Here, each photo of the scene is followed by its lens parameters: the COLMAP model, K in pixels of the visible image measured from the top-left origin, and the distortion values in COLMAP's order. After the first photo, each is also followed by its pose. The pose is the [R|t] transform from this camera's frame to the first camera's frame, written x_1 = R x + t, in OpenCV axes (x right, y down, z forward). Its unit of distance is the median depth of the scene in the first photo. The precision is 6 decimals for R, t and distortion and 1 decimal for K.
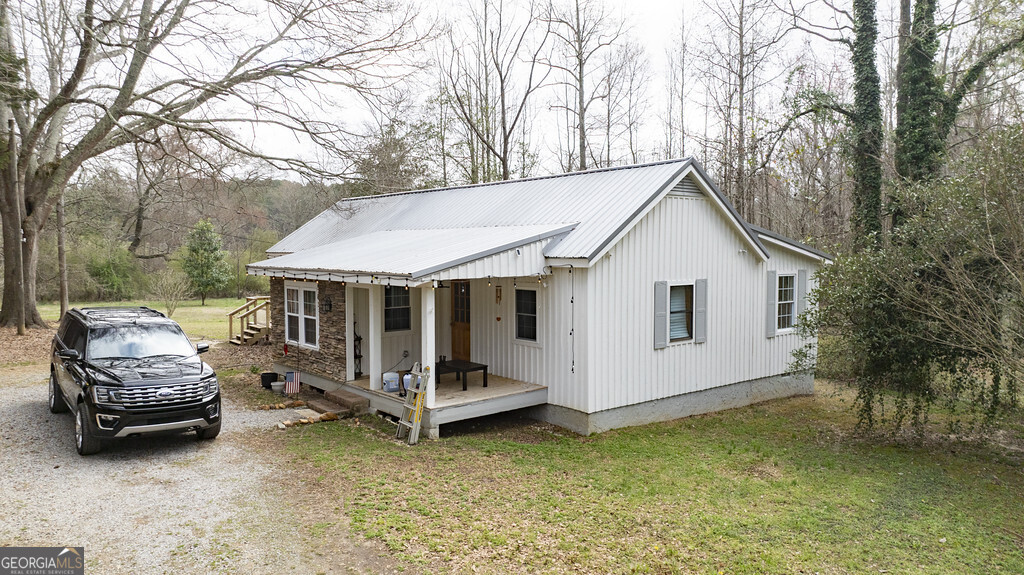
lens RADIAL K [[728.2, 0, 511.2], [0, 728.2, 283.9], [0, 0, 1]] dist [-0.039347, 0.050023]
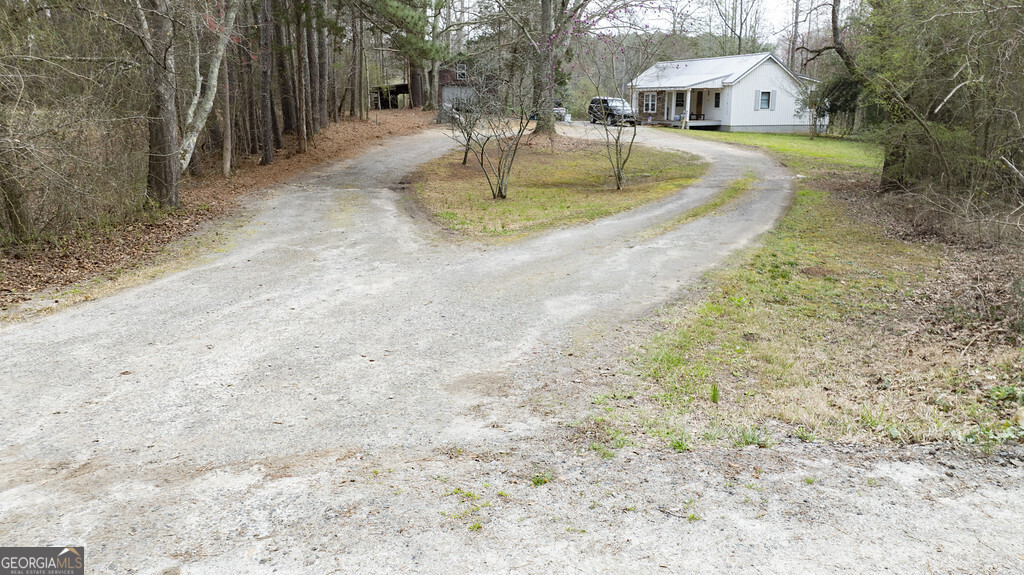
lens RADIAL K [[728.2, 0, 511.1], [0, 728.2, 292.1], [0, 0, 1]] dist [-0.039347, 0.050023]
pose [[0.930402, 0.092841, -0.354587, 0.424784], [-0.014276, 0.975835, 0.218042, 0.201152], [0.366262, -0.197804, 0.909245, -2.750774]]
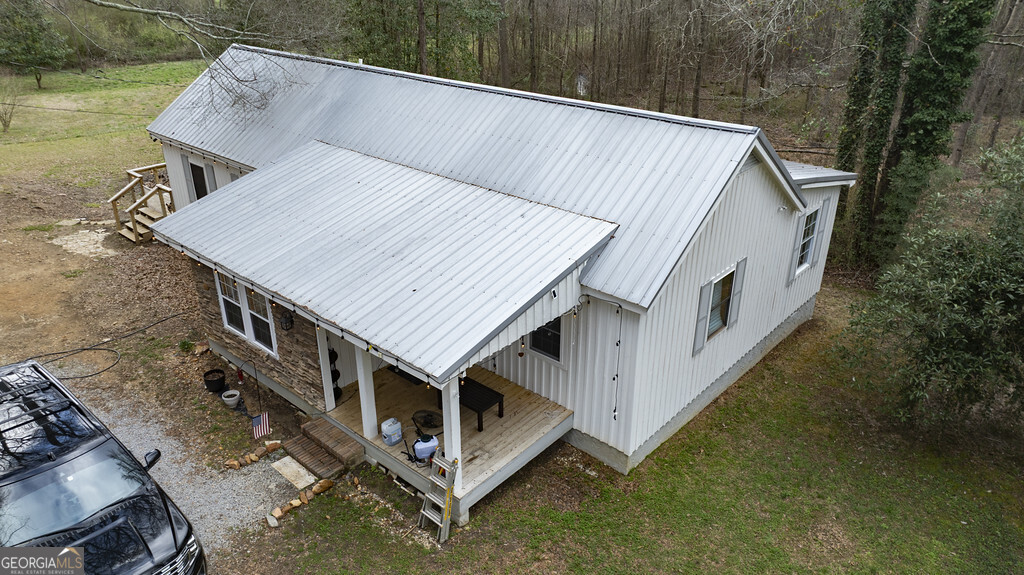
lens RADIAL K [[728.2, 0, 511.7], [0, 728.2, 288.4], [0, 0, 1]] dist [-0.039347, 0.050023]
pose [[0.985881, -0.071125, 0.151592, -0.140530], [0.006189, 0.920166, 0.391479, -0.326266], [-0.167334, -0.385013, 0.907615, 0.285333]]
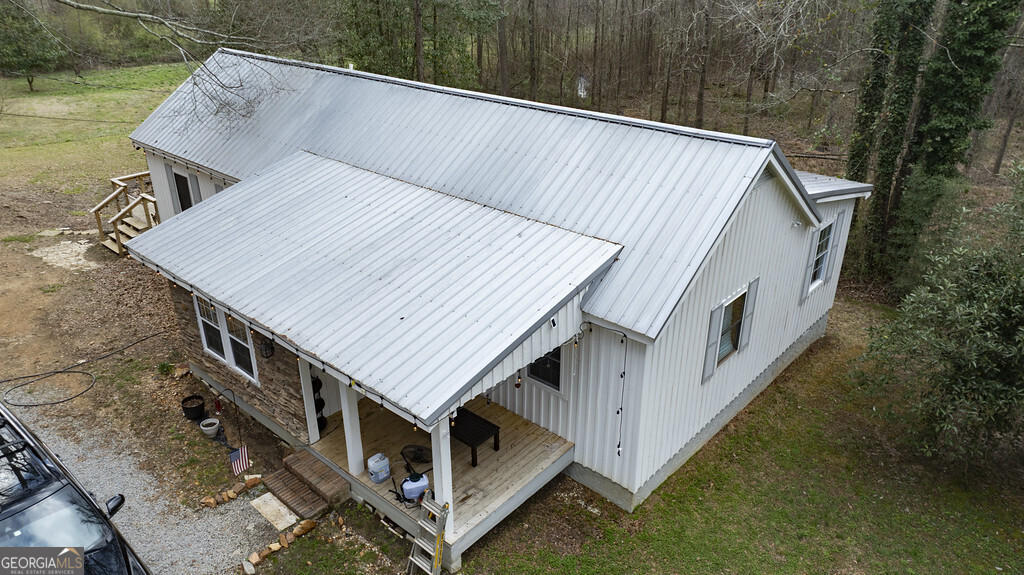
lens RADIAL K [[728.2, 0, 510.9], [0, 728.2, 287.9], [0, 0, 1]] dist [-0.039347, 0.050023]
pose [[0.986083, -0.071861, 0.149922, -0.125633], [0.007607, 0.920319, 0.391095, -0.328201], [-0.166080, -0.384511, 0.908057, 0.345910]]
